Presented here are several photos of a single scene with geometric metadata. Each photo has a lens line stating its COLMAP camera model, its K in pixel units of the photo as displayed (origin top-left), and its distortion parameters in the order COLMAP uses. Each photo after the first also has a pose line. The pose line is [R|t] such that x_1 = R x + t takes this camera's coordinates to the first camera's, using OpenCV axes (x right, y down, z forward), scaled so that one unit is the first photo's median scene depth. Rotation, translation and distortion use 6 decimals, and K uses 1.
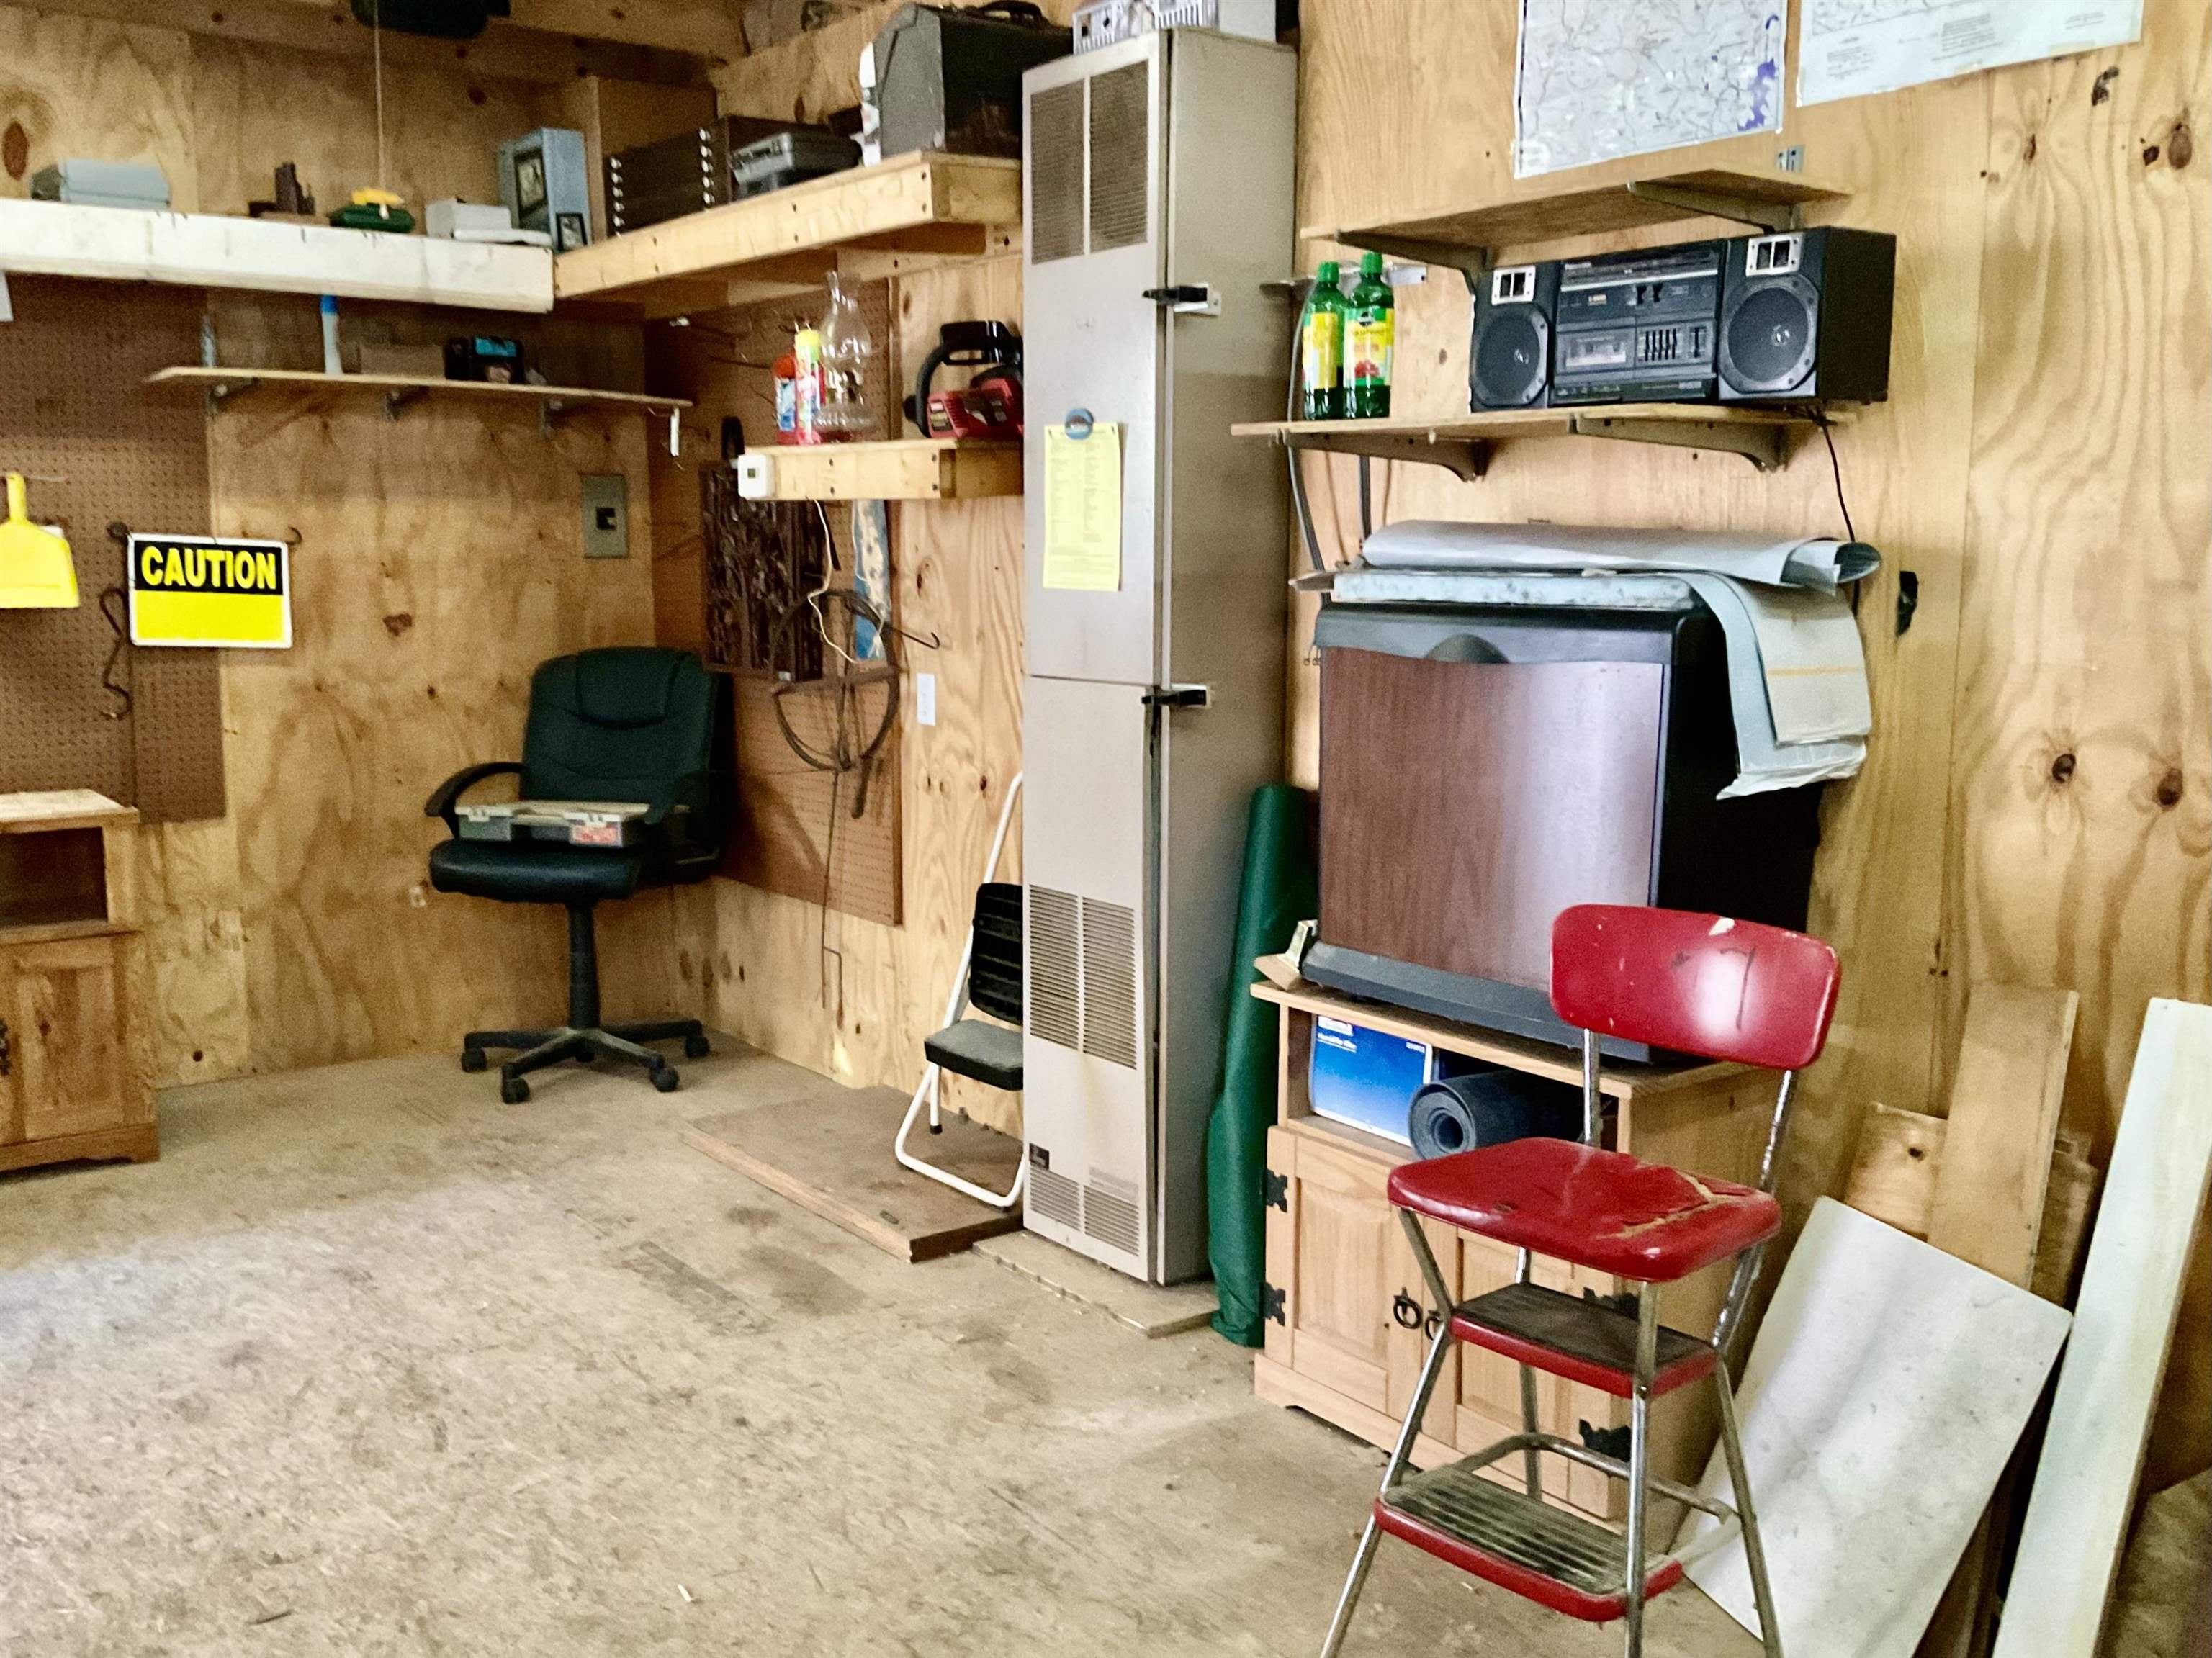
lens RADIAL K [[2005.4, 0, 1106.0], [0, 2005.4, 829.0], [0, 0, 1]] dist [0.063752, -0.118867]
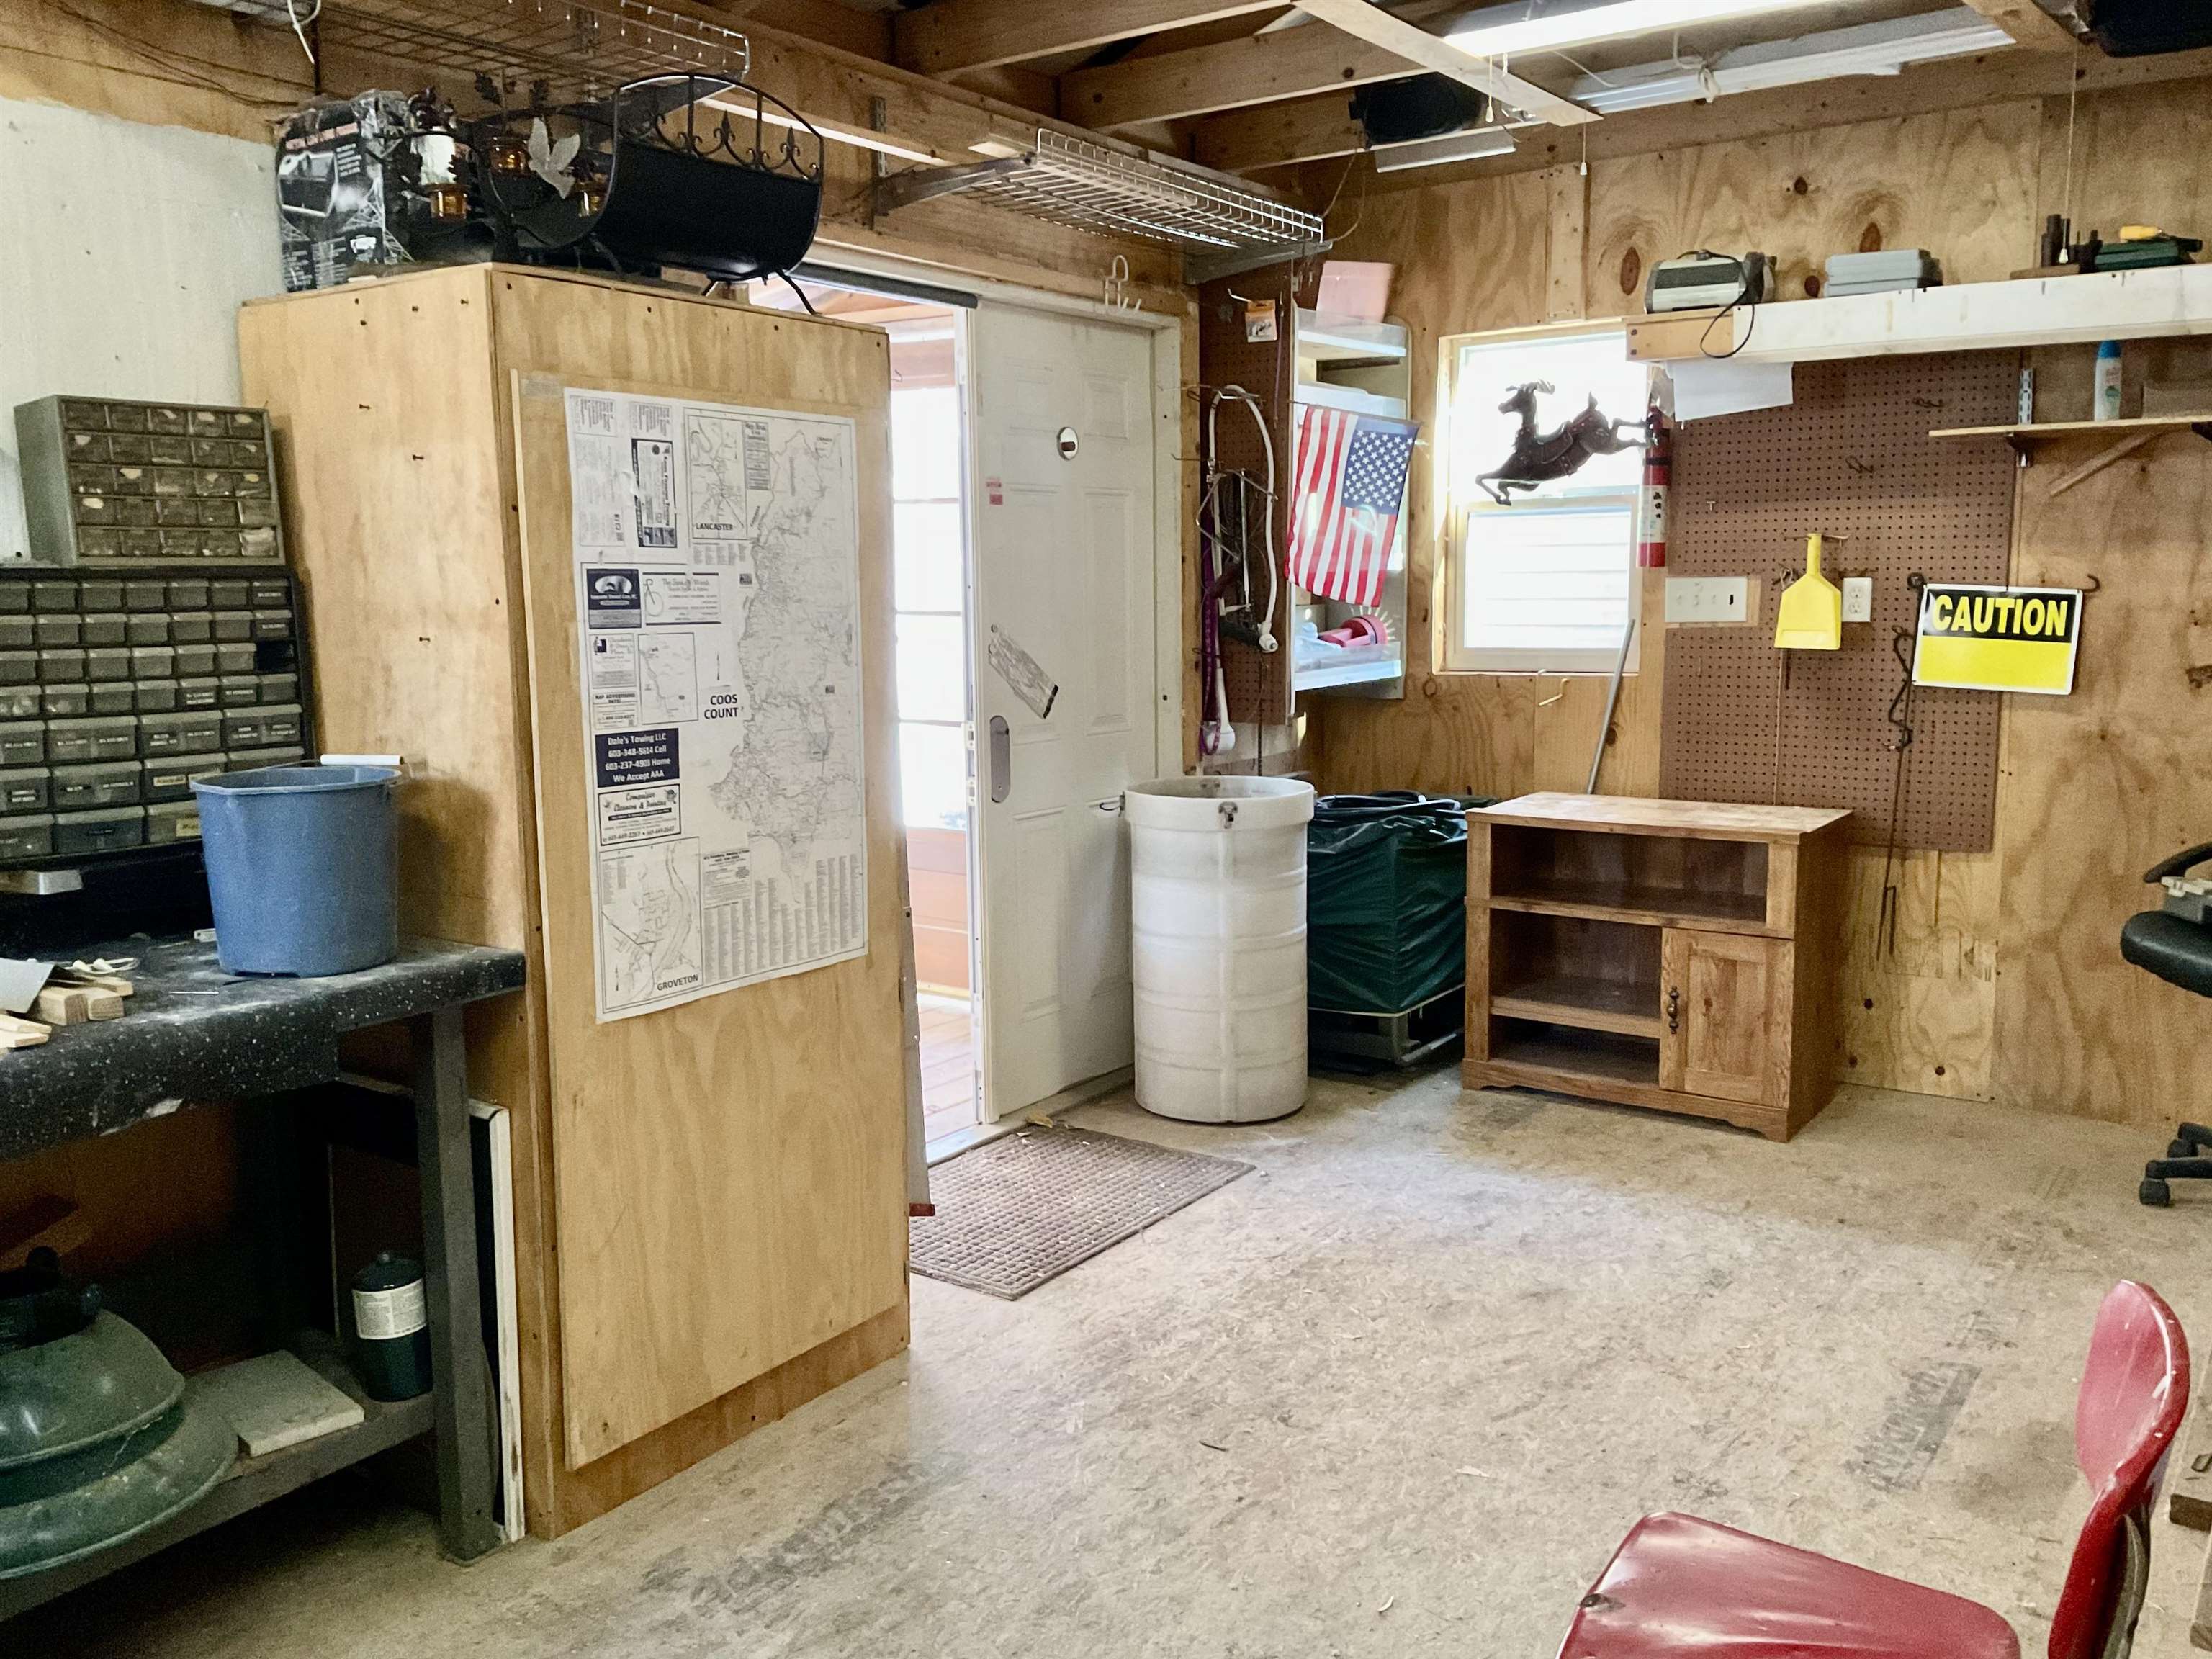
lens RADIAL K [[1824.5, 0, 1106.0], [0, 1824.5, 829.5], [0, 0, 1]] dist [0.081233, -0.171620]
pose [[0.298200, 0.127510, -0.945948, 0.341665], [-0.117522, 0.988401, 0.096185, -0.058651], [0.947241, 0.082487, 0.309727, 0.286191]]
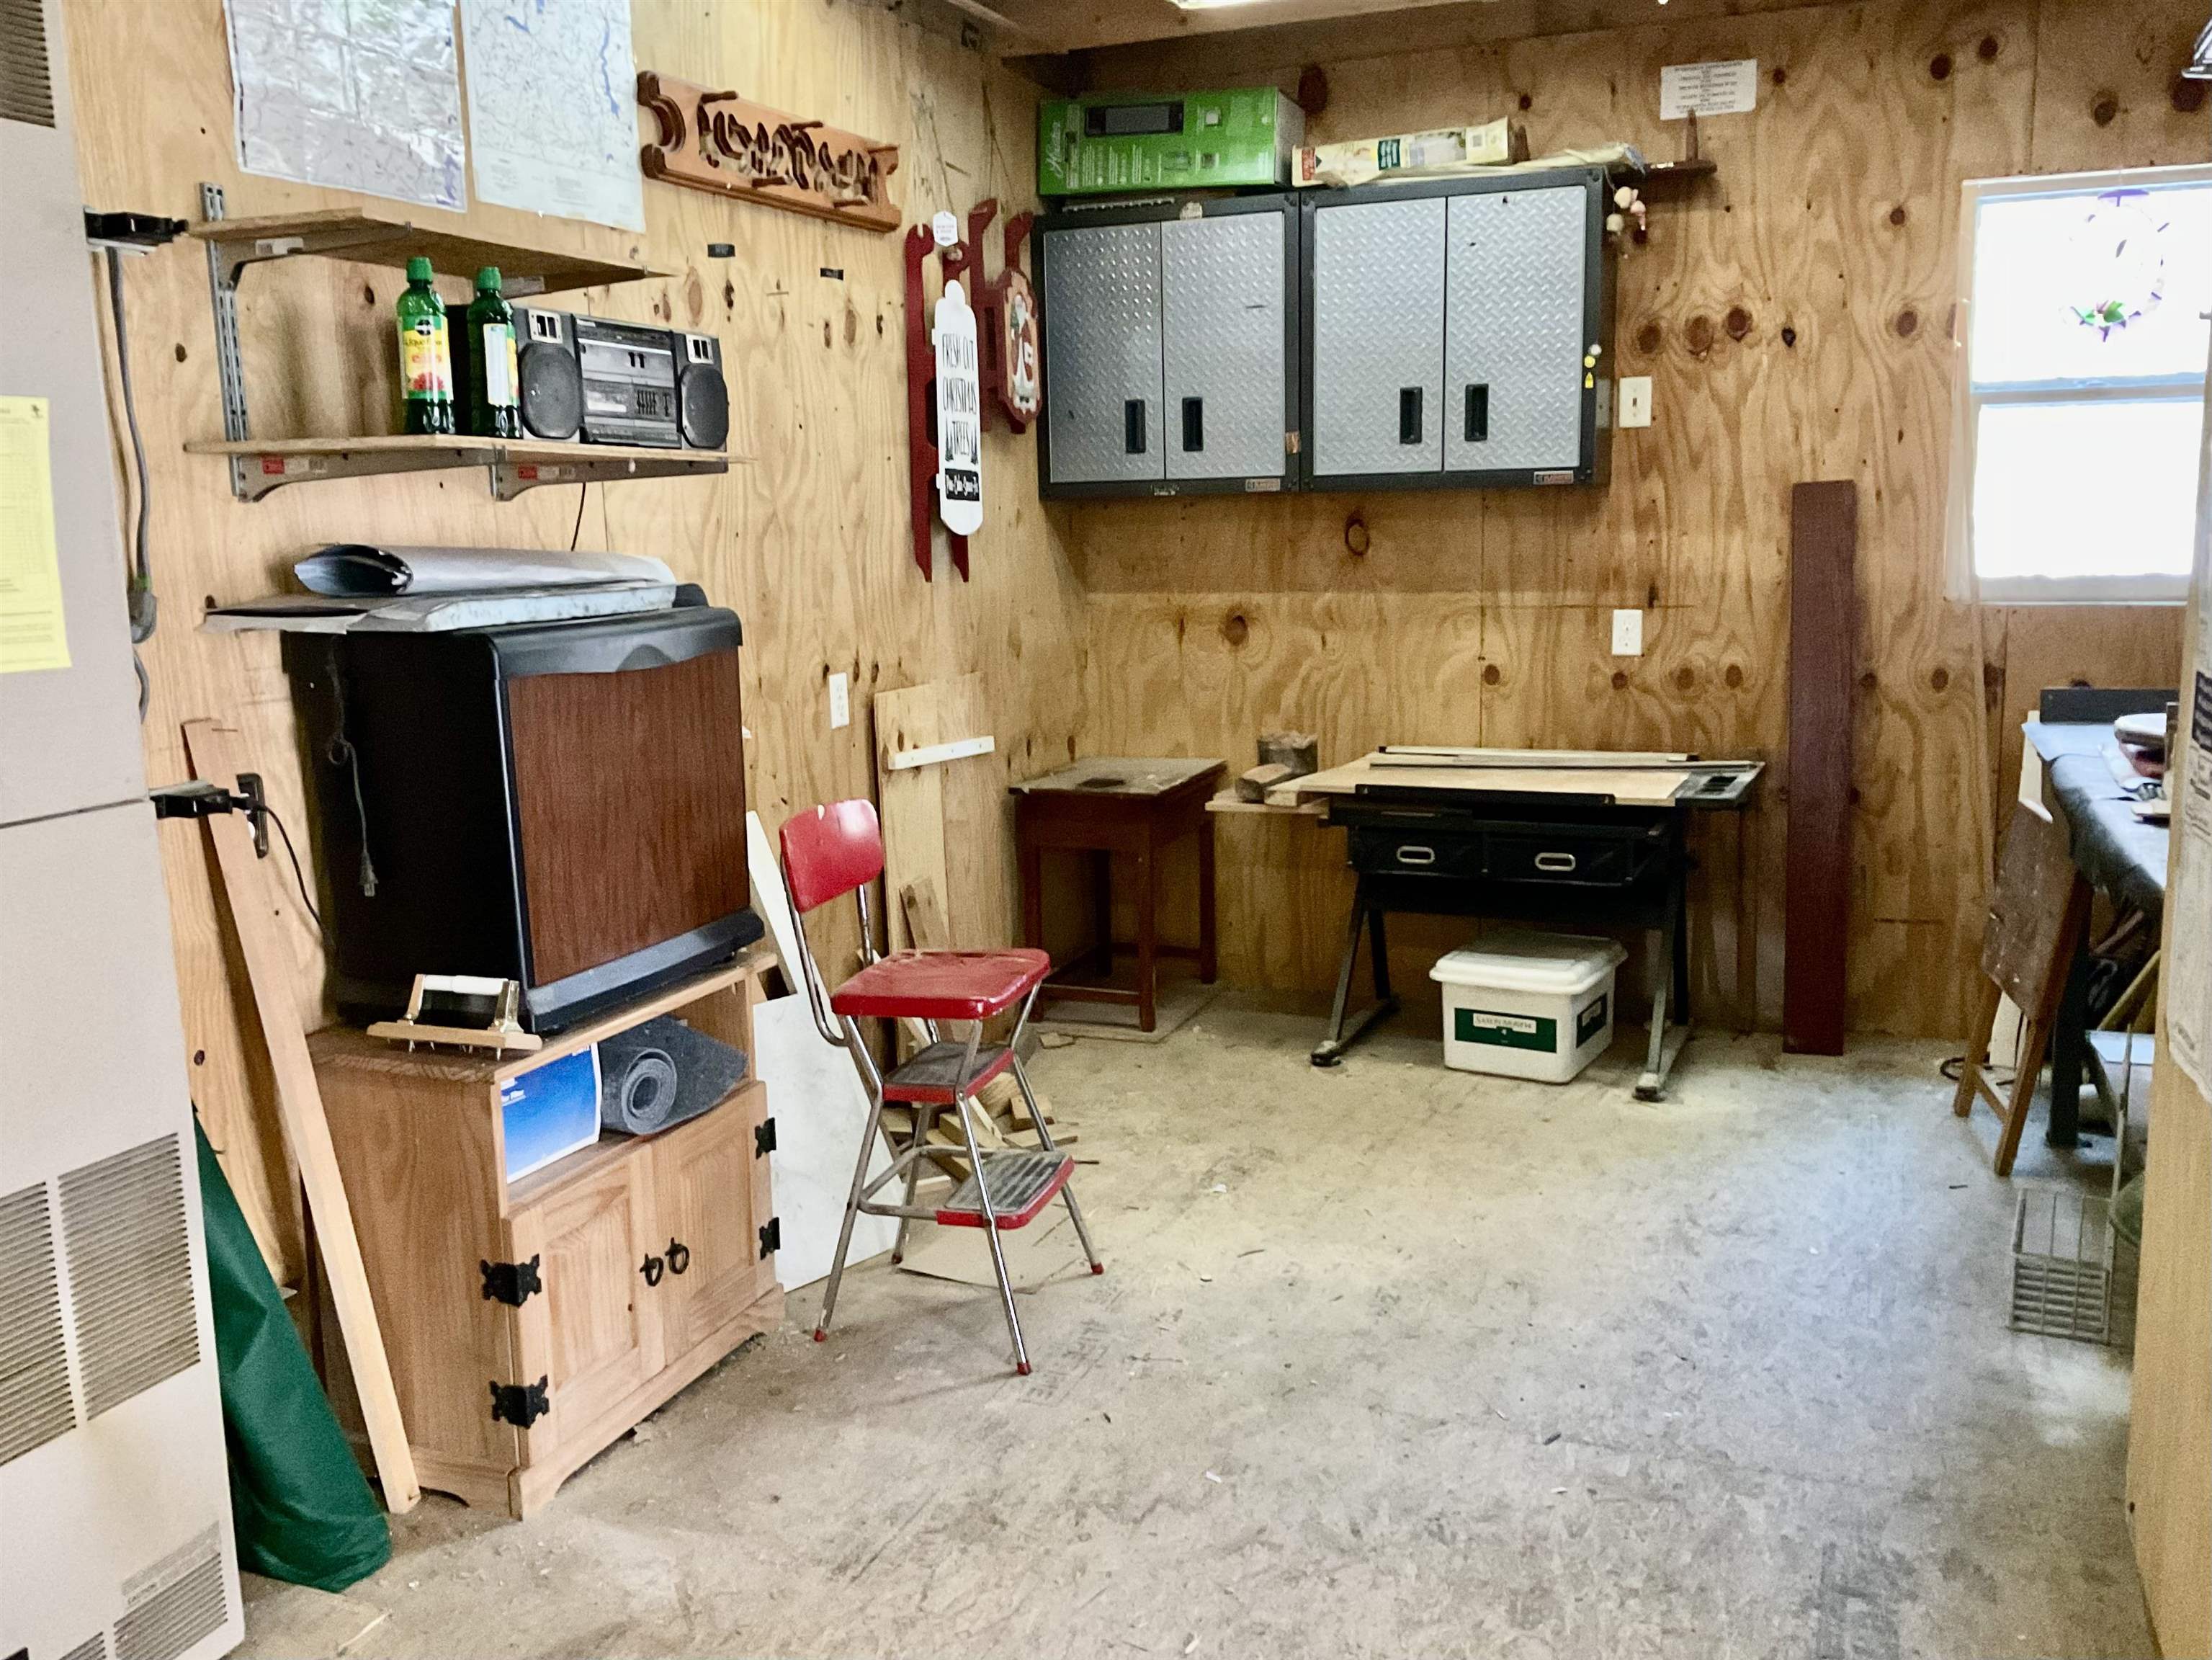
lens RADIAL K [[1824.7, 0, 1106.0], [0, 1824.7, 830.0], [0, 0, 1]] dist [0.081233, -0.171620]
pose [[-0.512469, -0.137927, 0.847556, -0.484767], [0.142121, 0.959780, 0.242122, -0.120233], [-0.846863, 0.244536, -0.472256, 0.744757]]
